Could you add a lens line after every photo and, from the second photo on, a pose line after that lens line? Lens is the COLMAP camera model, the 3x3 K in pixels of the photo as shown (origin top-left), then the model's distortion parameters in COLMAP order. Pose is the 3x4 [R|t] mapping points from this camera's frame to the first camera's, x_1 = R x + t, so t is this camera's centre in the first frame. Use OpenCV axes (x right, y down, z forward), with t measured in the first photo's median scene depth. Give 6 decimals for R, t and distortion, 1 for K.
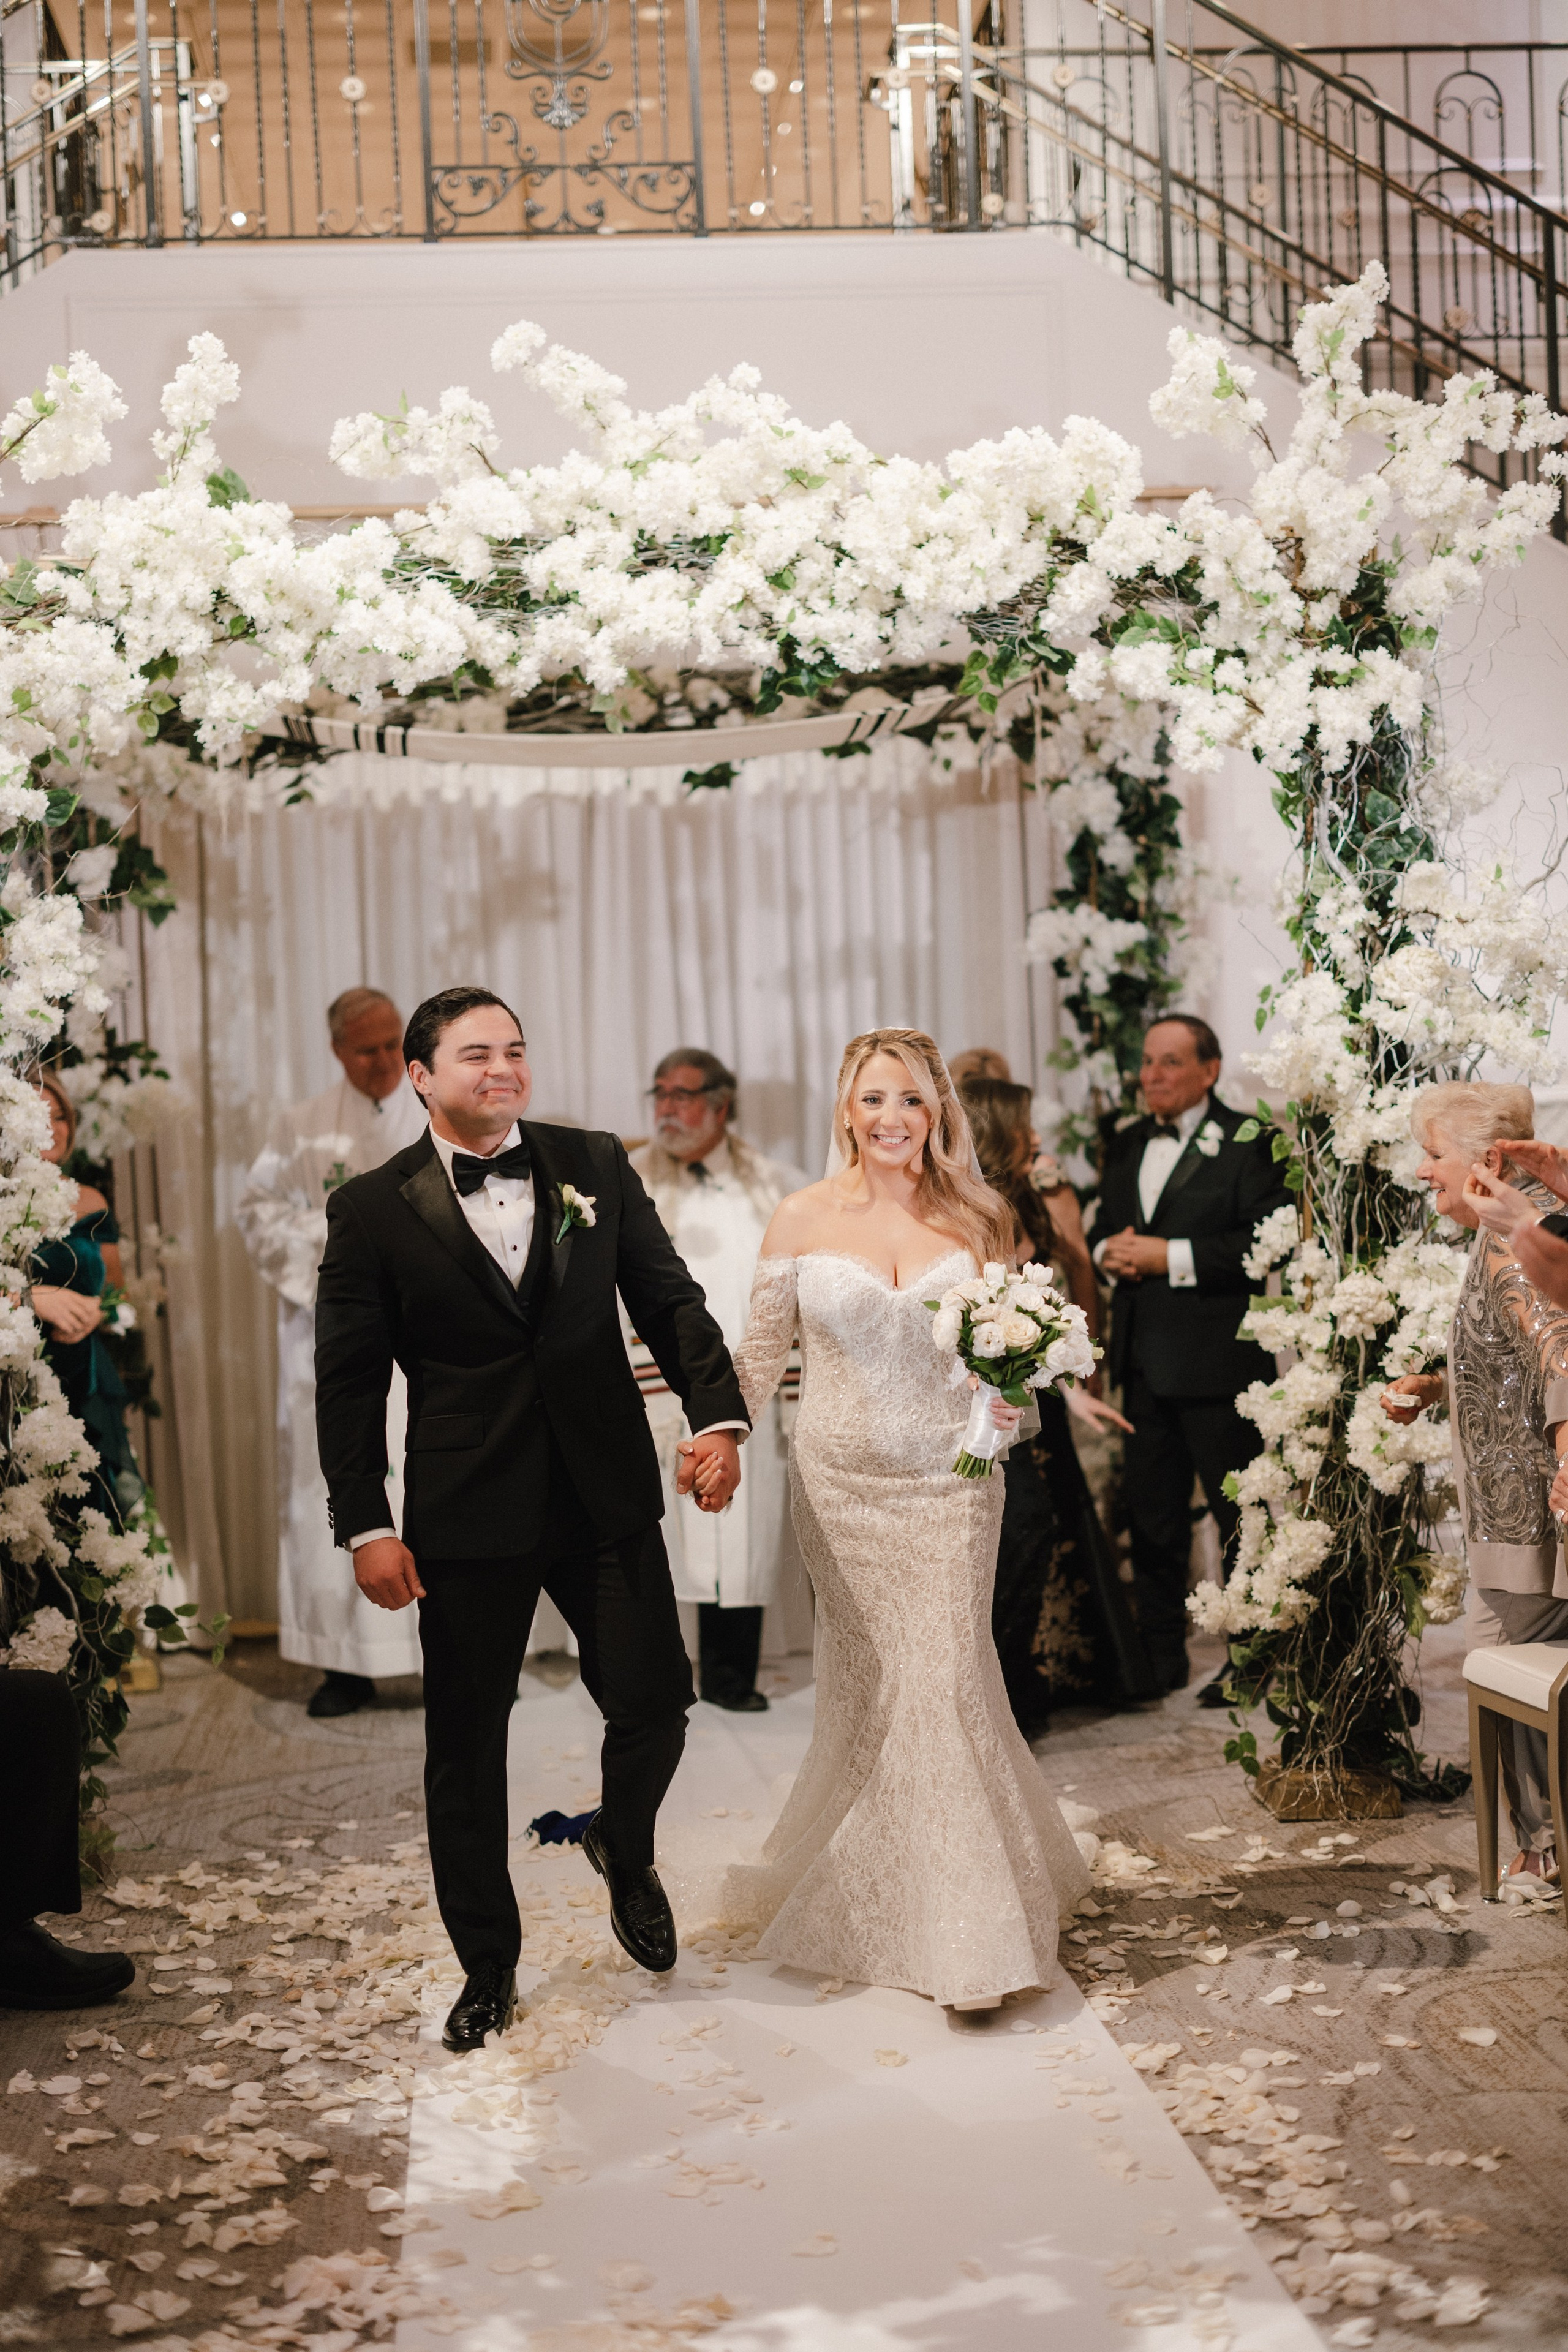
lens RADIAL K [[3251.2, 0, 772.0], [0, 3251.2, 1162.0], [0, 0, 1]] dist [0.002802, 0.066695]
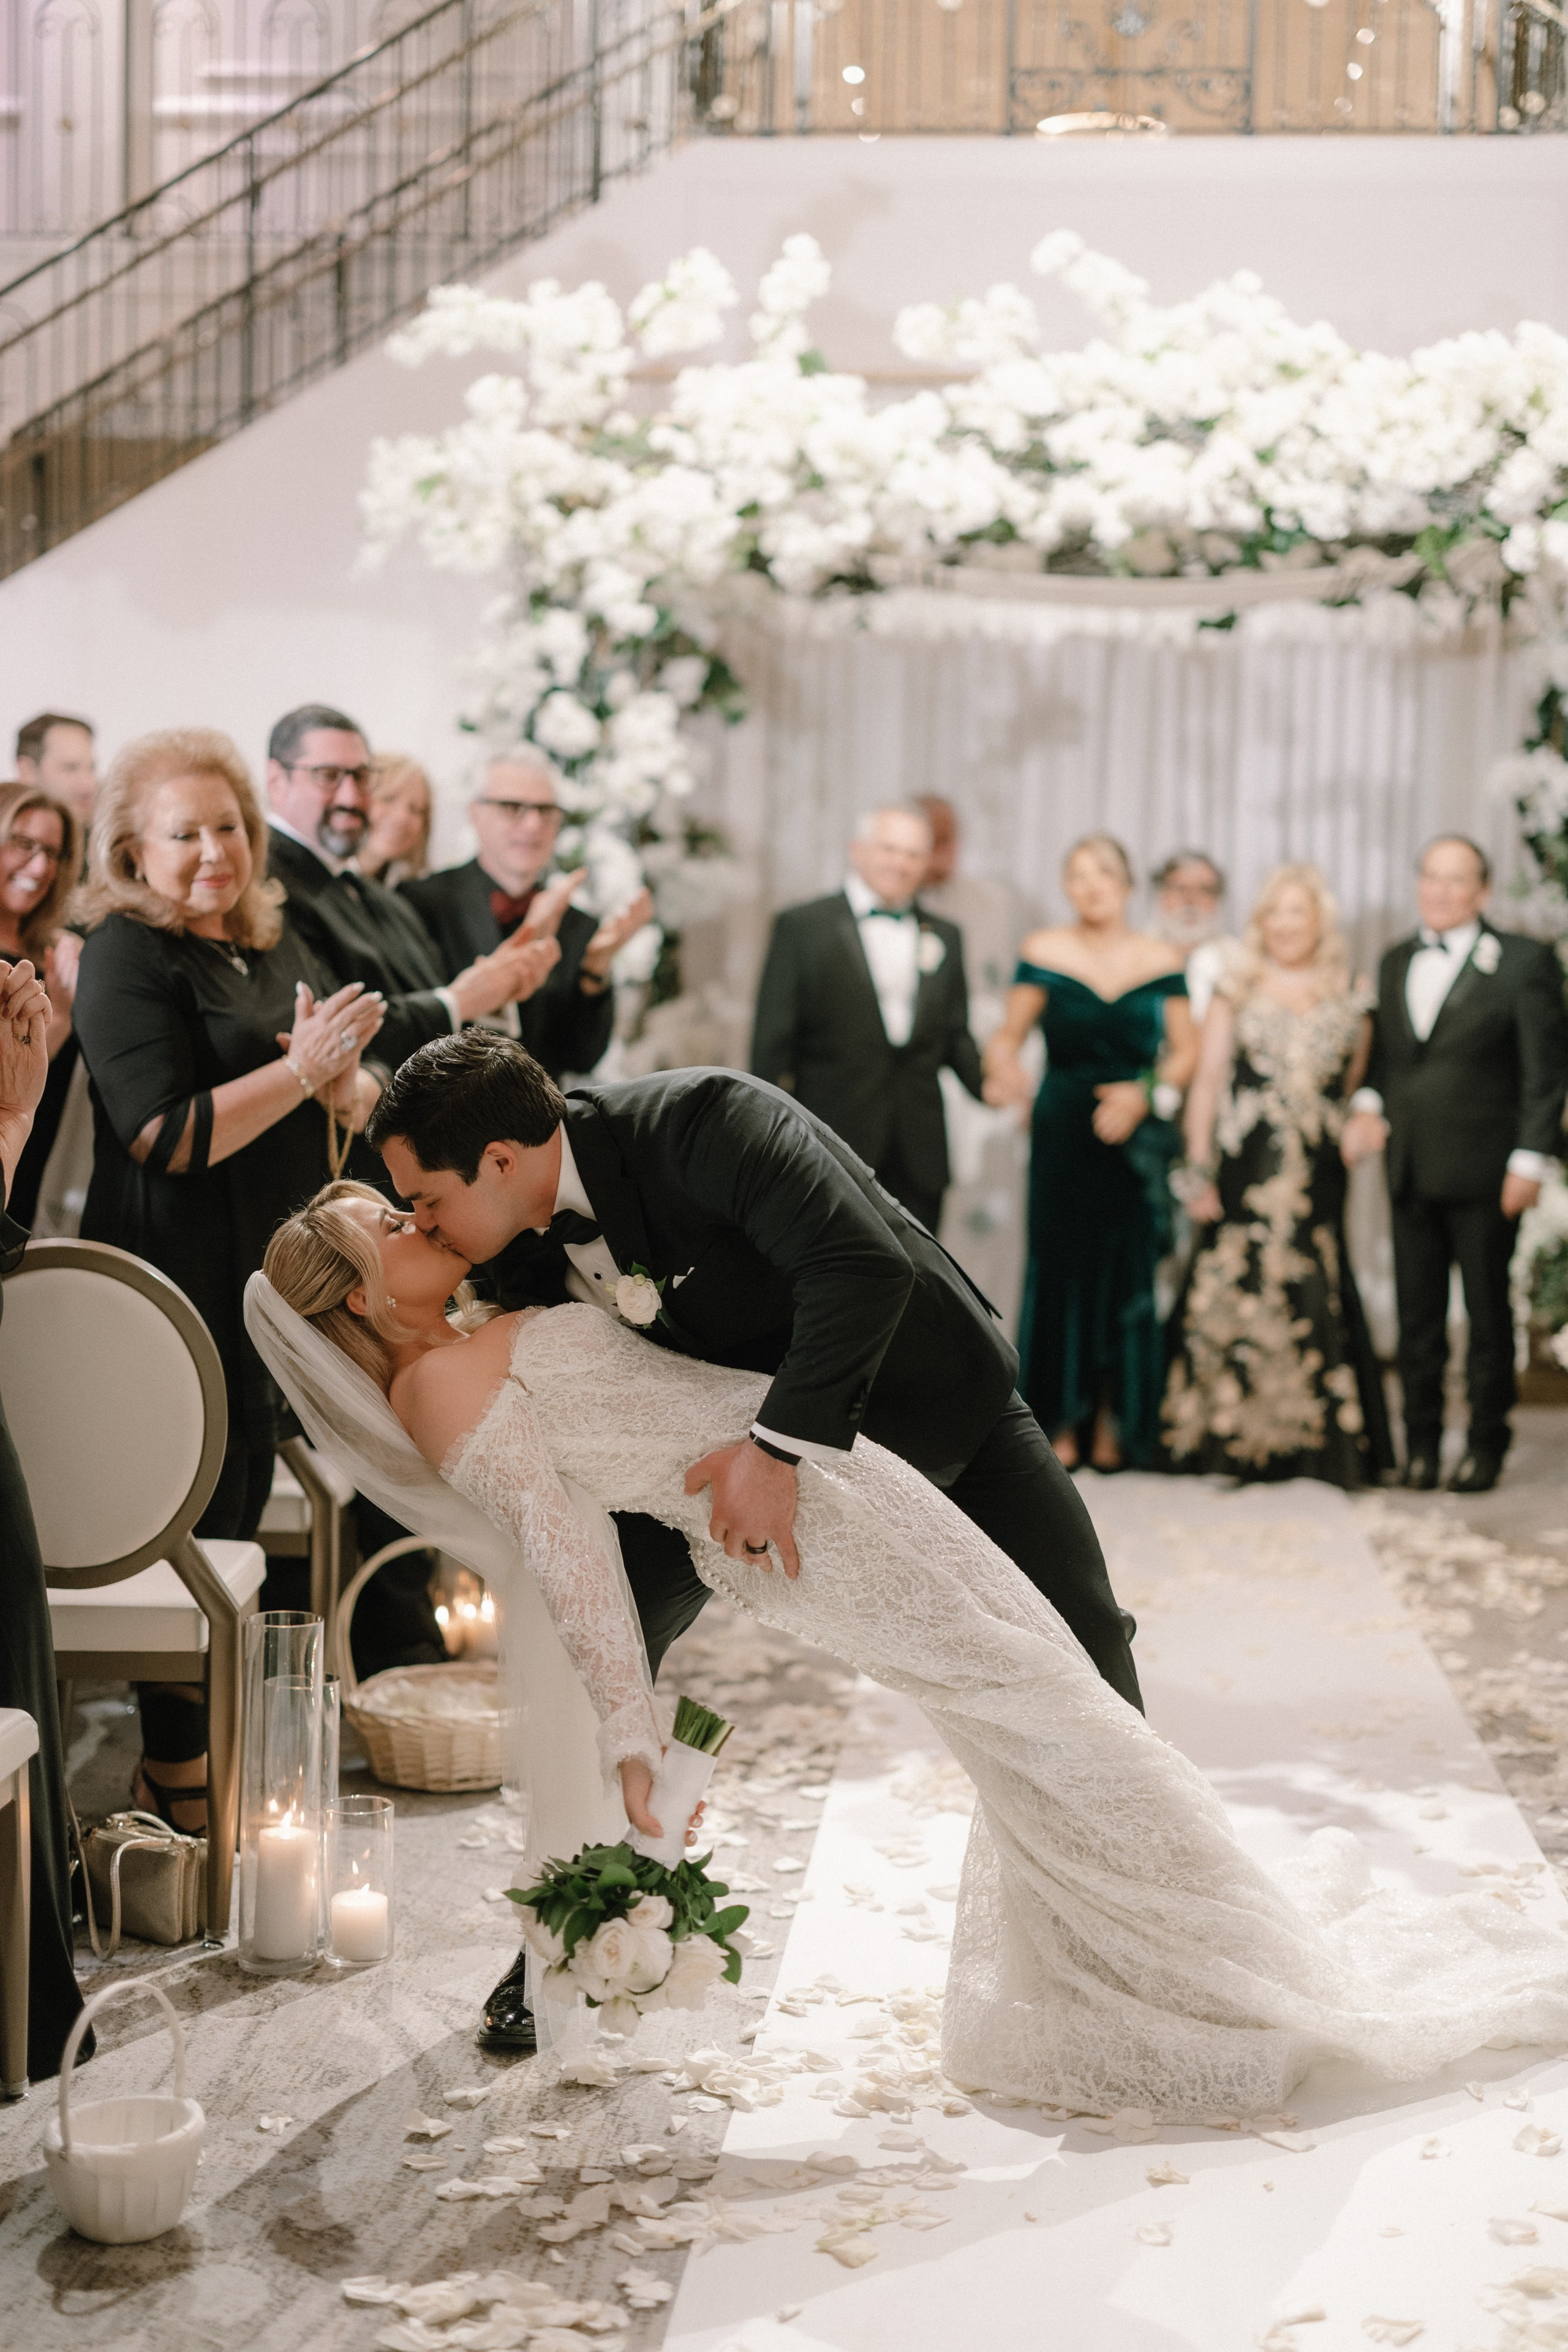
lens RADIAL K [[3247.3, 0, 810.7], [0, 3247.3, 1148.7], [0, 0, 1]] dist [0.018147, 0.028075]
pose [[0.985306, 0.068627, -0.156405, 0.041663], [-0.061806, 0.996930, 0.048073, 0.026132], [0.159224, -0.037700, 0.986522, -0.205351]]
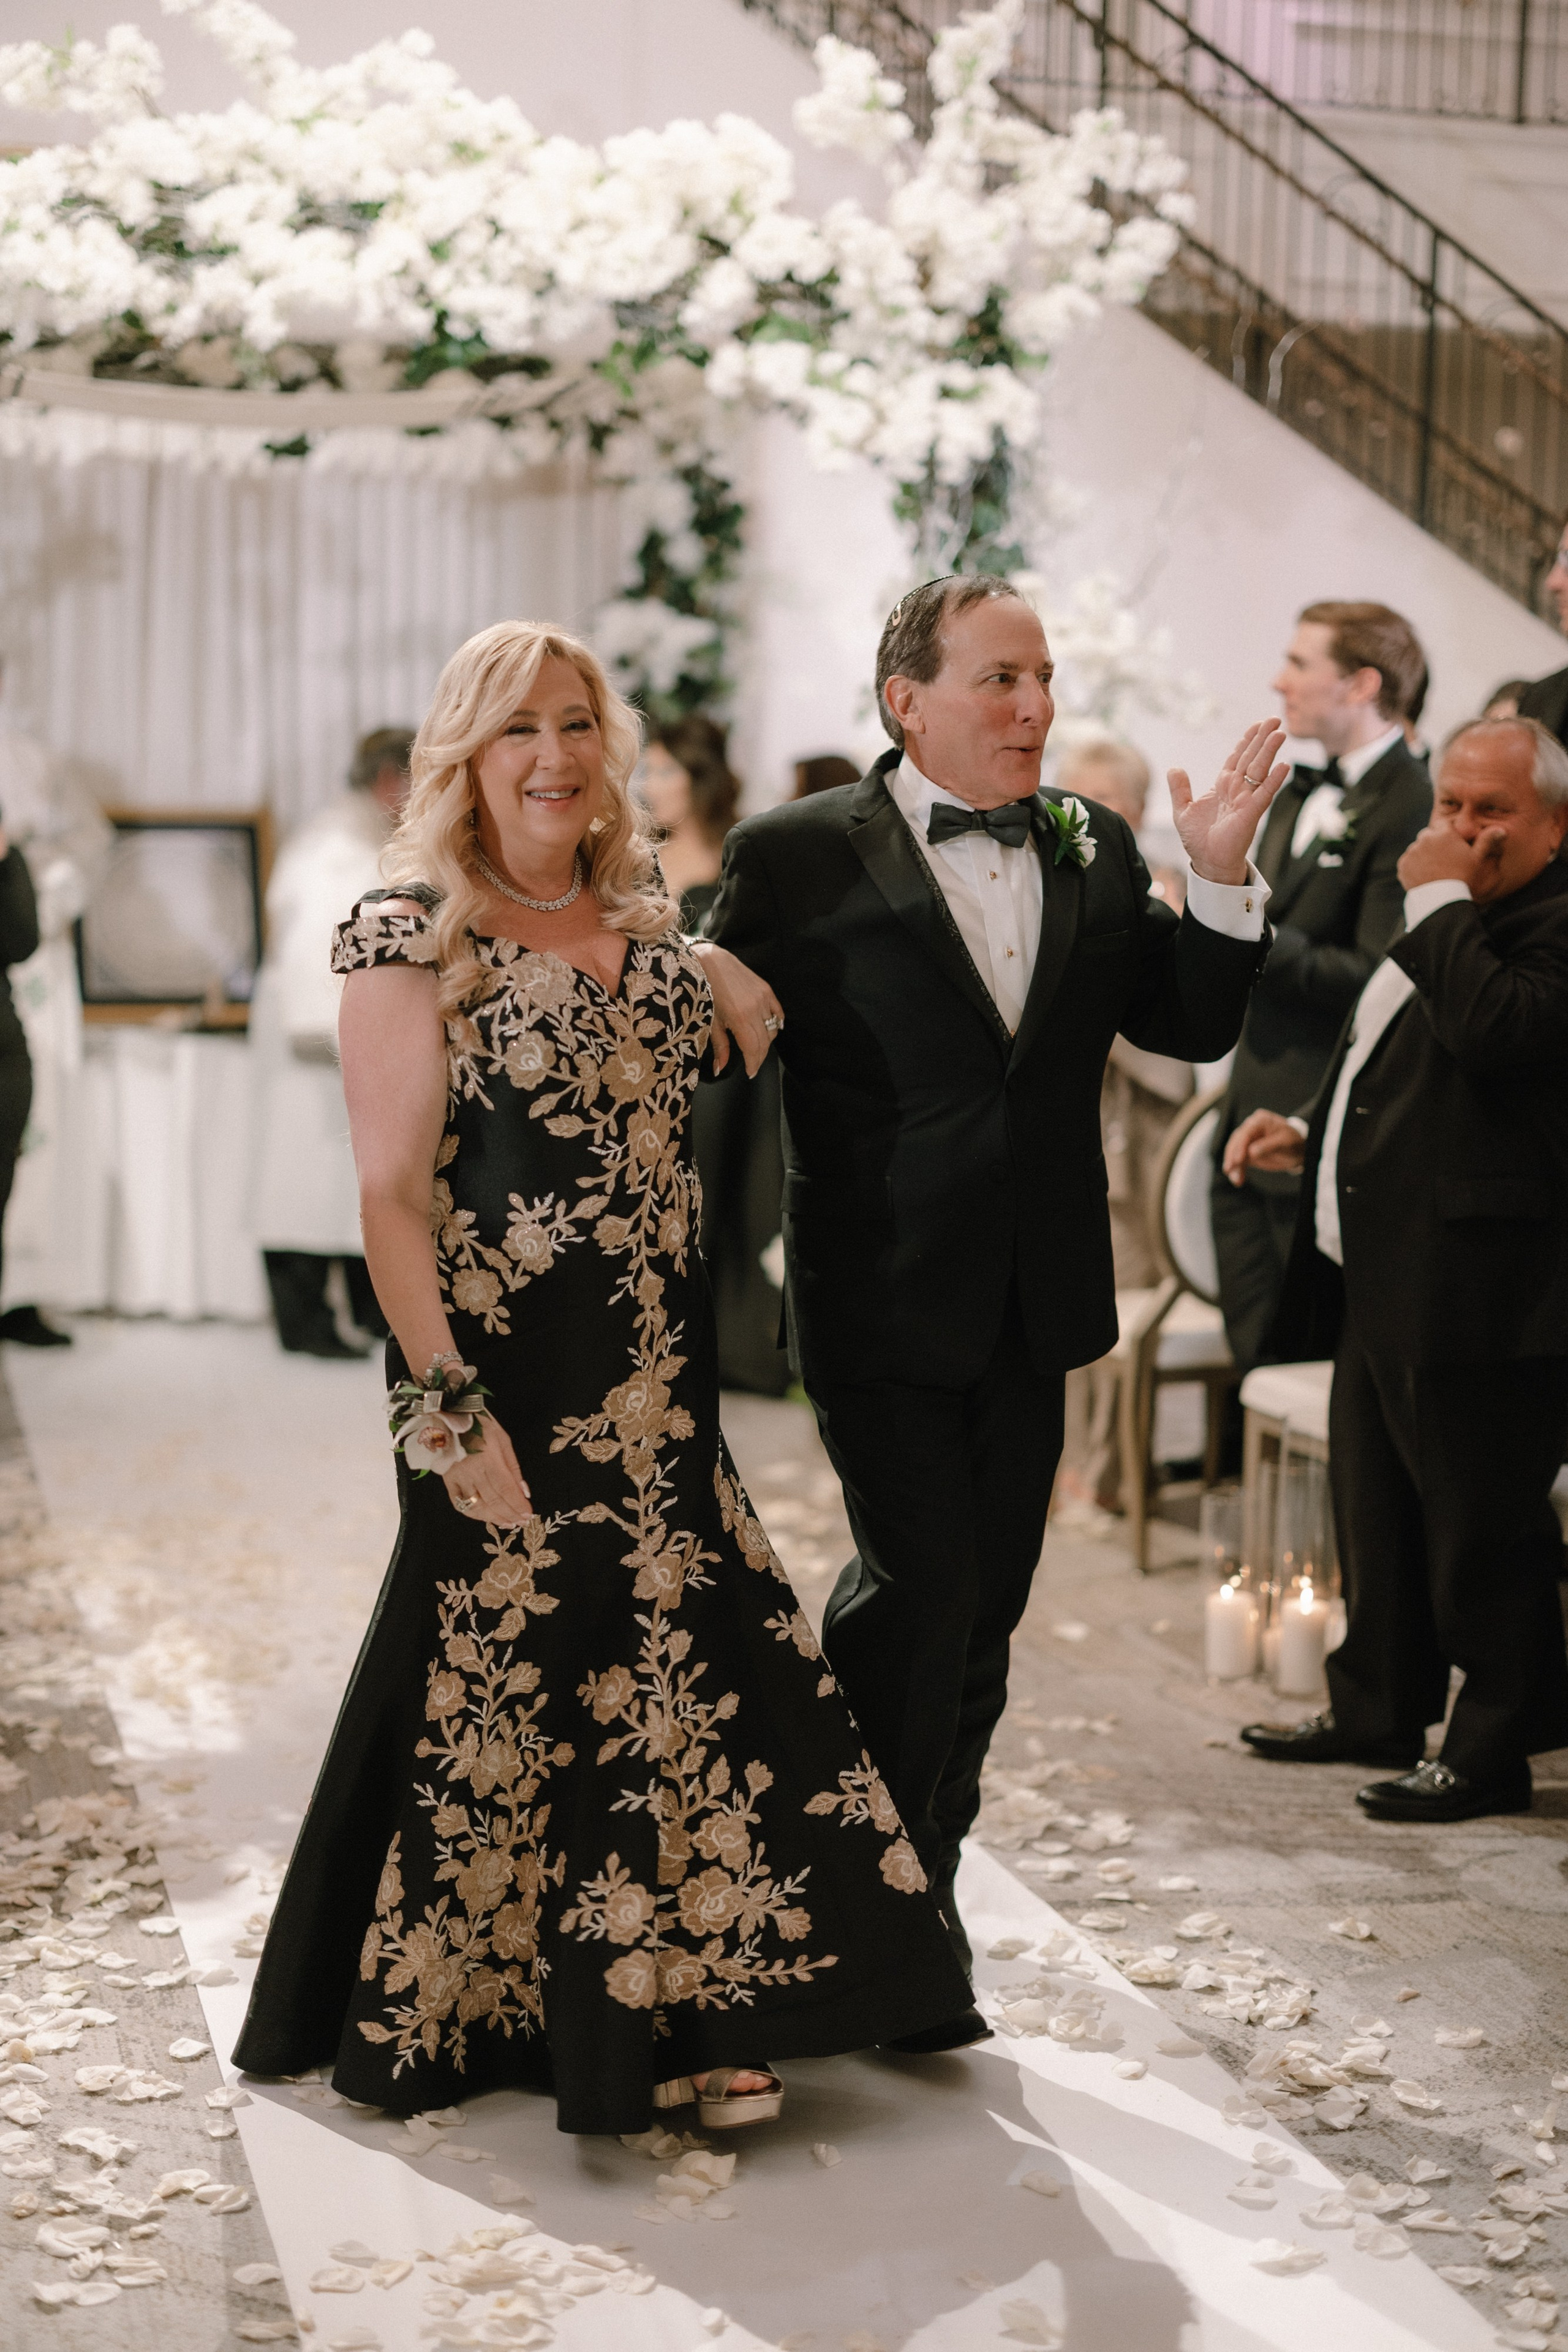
lens RADIAL K [[3273.8, 0, 737.6], [0, 3273.8, 1138.0], [0, 0, 1]] dist [0.038978, 0.008024]
pose [[0.981895, 0.039244, 0.185316, -0.084589], [-0.053031, 0.996134, 0.070036, 0.021405], [-0.181851, -0.078595, 0.980180, -0.051319]]
